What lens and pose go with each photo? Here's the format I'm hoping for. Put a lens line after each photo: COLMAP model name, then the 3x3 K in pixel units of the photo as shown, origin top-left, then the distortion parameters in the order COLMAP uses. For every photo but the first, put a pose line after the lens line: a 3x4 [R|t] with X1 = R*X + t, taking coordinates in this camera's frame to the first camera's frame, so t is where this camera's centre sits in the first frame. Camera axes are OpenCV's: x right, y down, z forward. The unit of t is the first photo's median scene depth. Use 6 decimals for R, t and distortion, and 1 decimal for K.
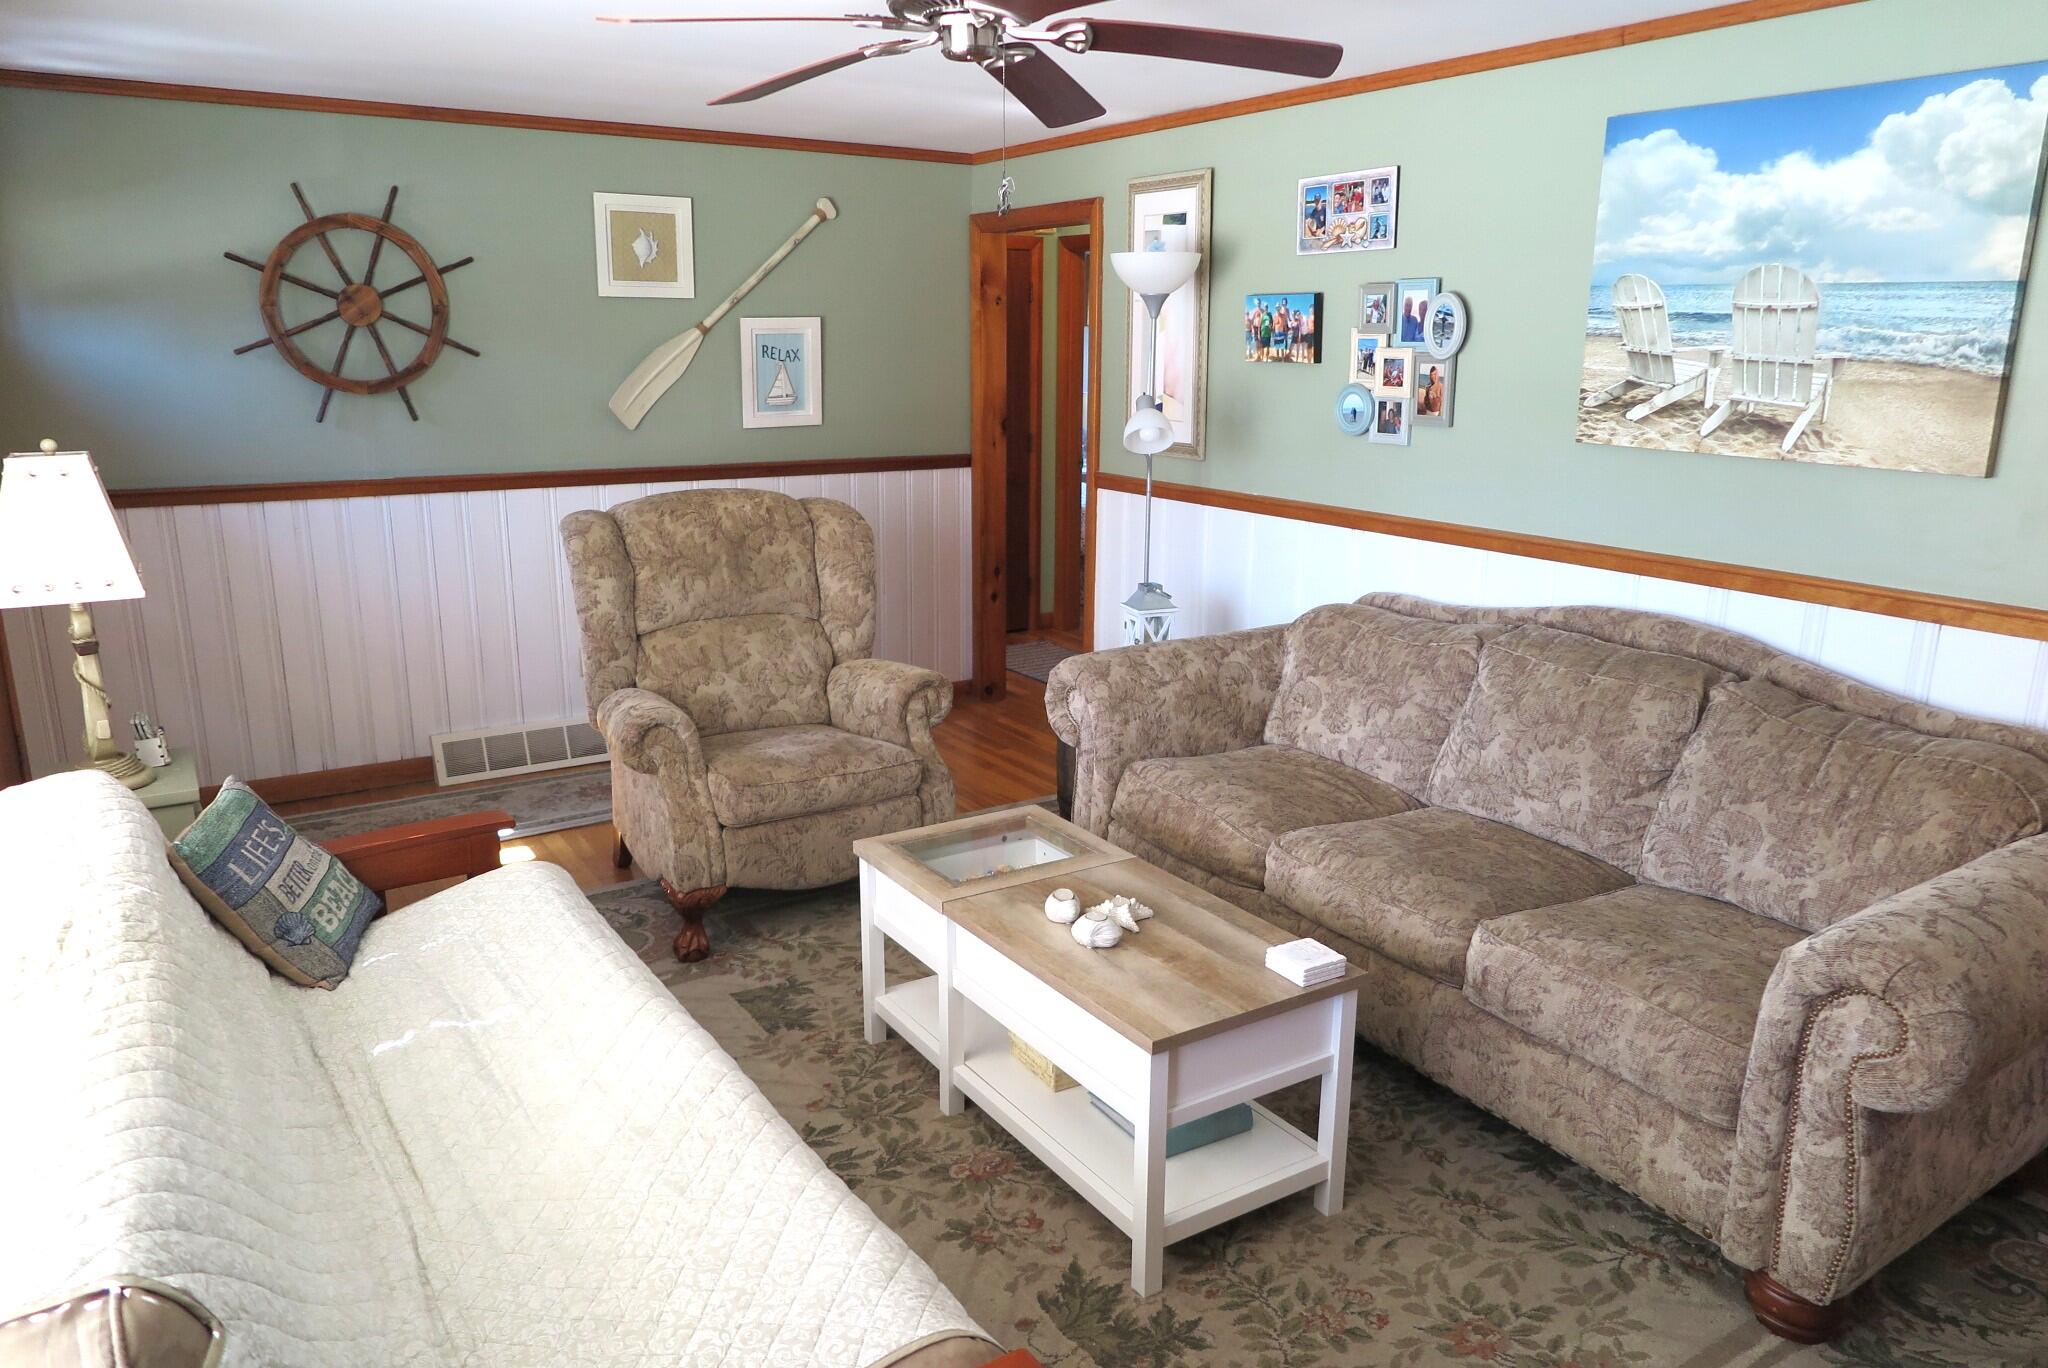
lens RADIAL K [[1410.1, 0, 1024.0], [0, 1410.1, 684.0], [0, 0, 1]] dist [-0.013670, 0.016094]
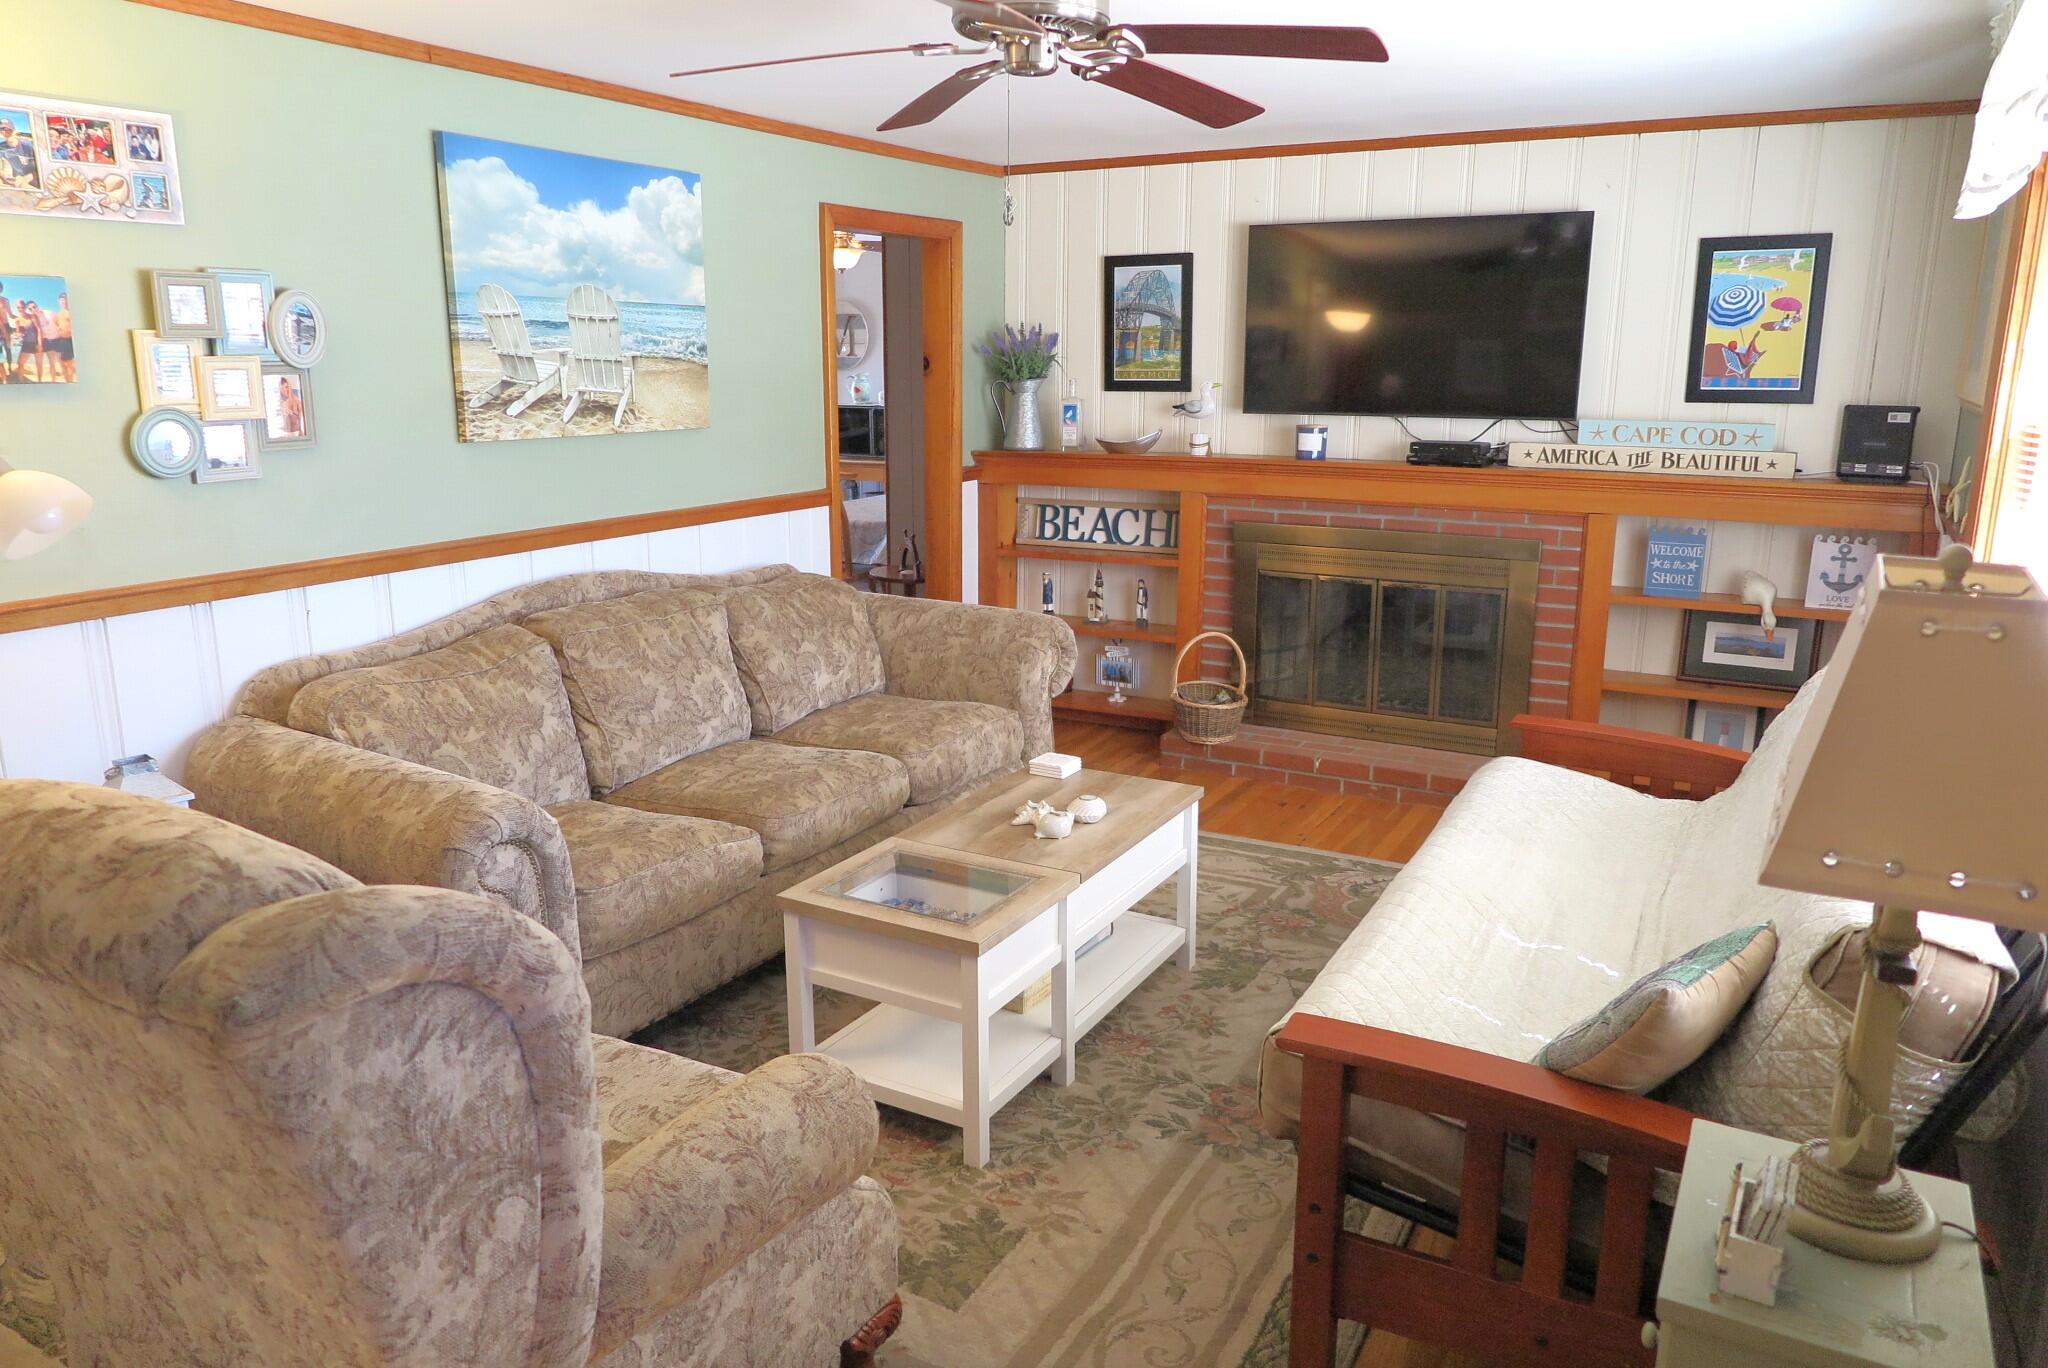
lens RADIAL K [[1410.1, 0, 1024.0], [0, 1410.1, 684.0], [0, 0, 1]] dist [-0.013670, 0.016094]
pose [[-0.468908, -0.211723, 0.857496, -0.811846], [0.210297, 0.916162, 0.341206, -0.308215], [-0.857847, 0.340323, -0.385071, 1.234920]]
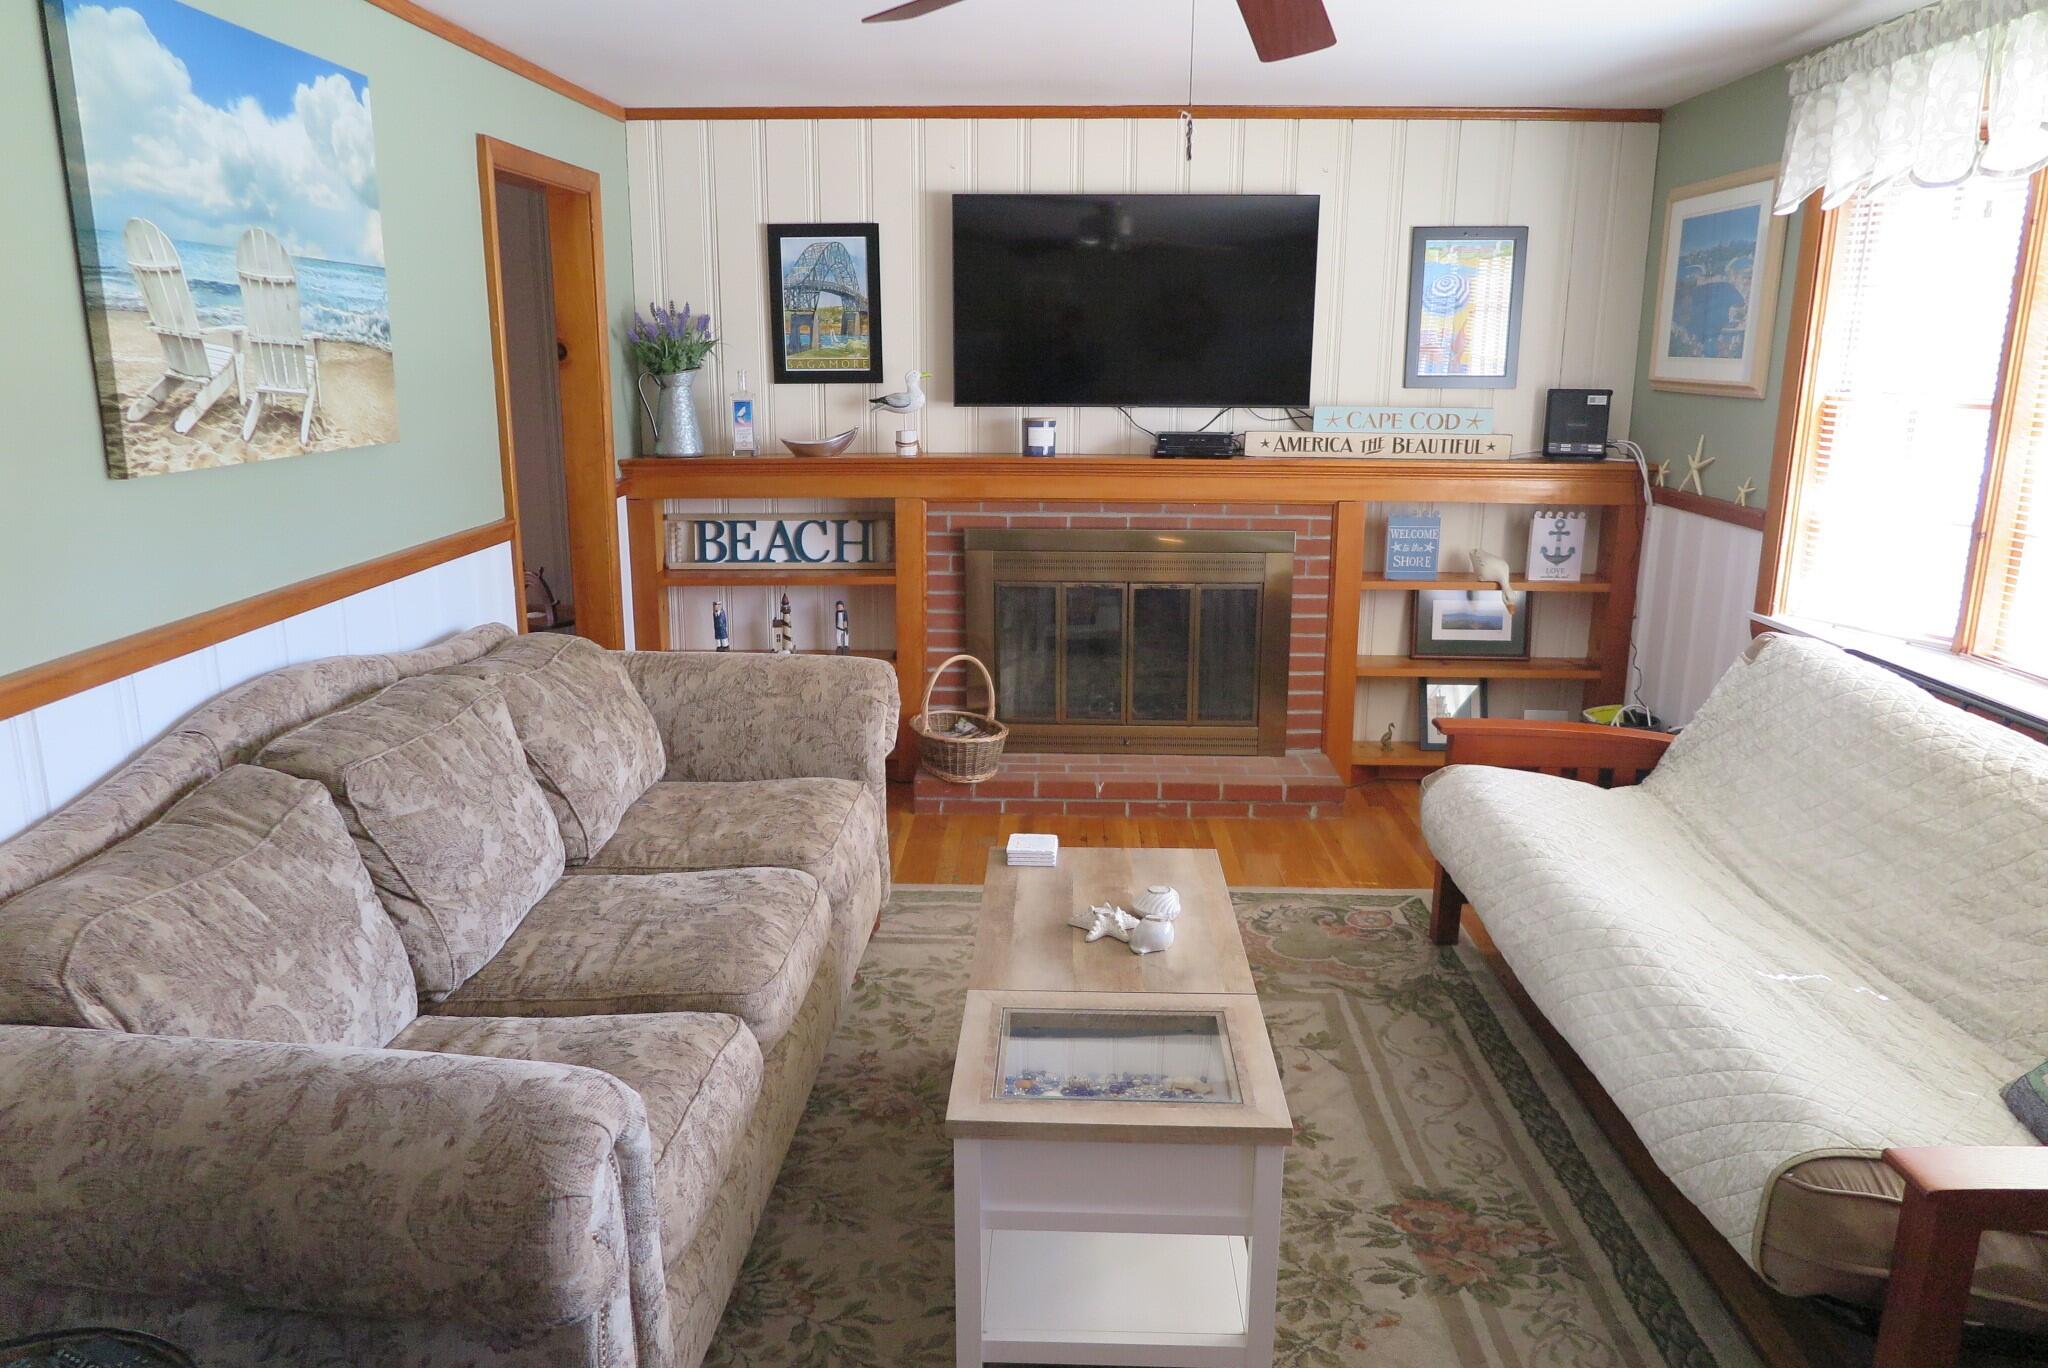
lens RADIAL K [[1410.1, 0, 1024.0], [0, 1410.1, 684.0], [0, 0, 1]] dist [-0.013670, 0.016094]
pose [[-0.823295, -0.144485, 0.548916, -0.333613], [0.128148, 0.894778, 0.427726, -0.343309], [-0.552959, 0.422488, -0.718151, 1.415538]]
